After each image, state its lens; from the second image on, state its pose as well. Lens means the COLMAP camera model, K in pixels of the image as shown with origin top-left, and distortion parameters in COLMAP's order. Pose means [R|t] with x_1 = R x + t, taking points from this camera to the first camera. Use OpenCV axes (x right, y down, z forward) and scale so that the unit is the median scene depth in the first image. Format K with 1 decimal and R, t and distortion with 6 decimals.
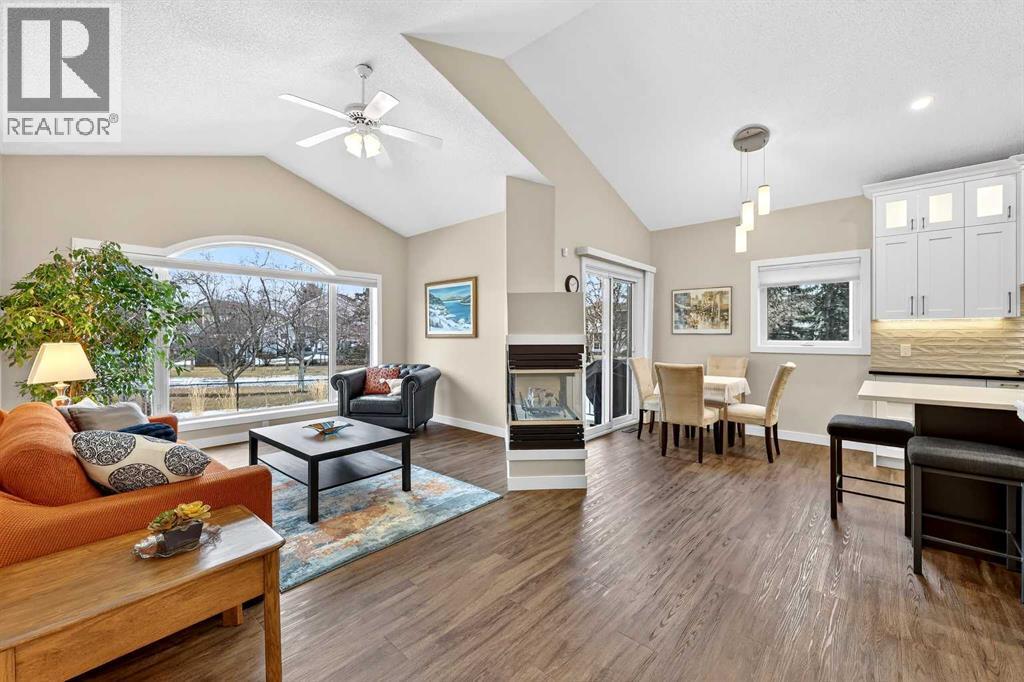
lens RADIAL K [[414.8, 0, 515.5], [0, 414.8, 333.5], [0, 0, 1]] dist [-0.001943, 0.000371]
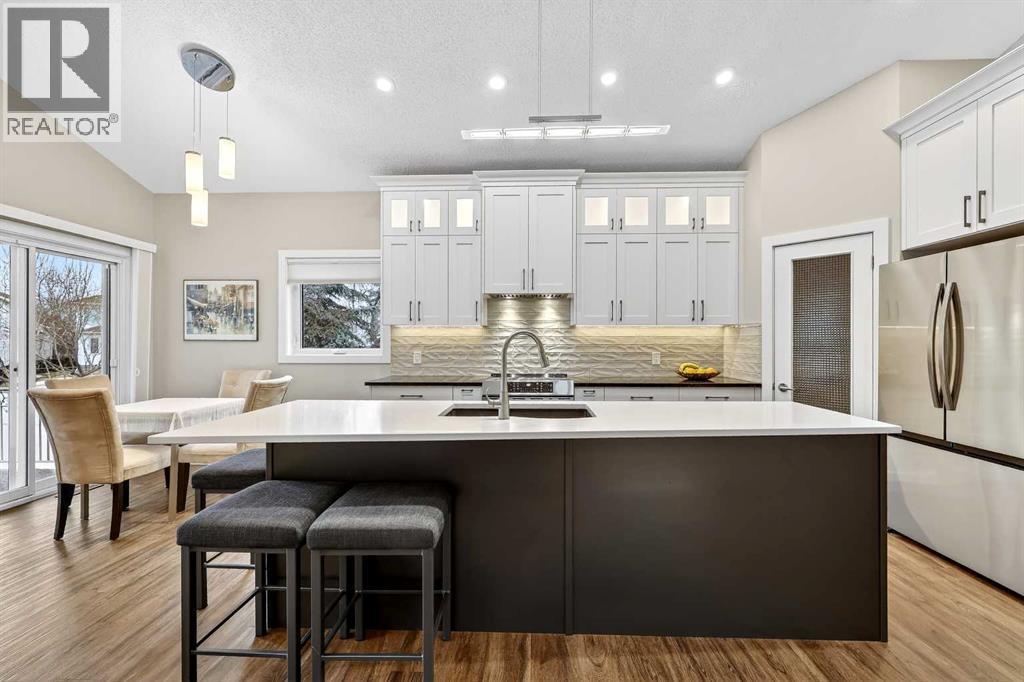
lens RADIAL K [[414.8, 0, 519.1], [0, 414.8, 342.5], [0, 0, 1]] dist [-0.001943, 0.000371]
pose [[0.772320, 0.000015, 0.635234, 0.372931], [-0.003492, 0.999985, 0.004222, 0.000144], [-0.635224, -0.005479, 0.772308, 0.069745]]
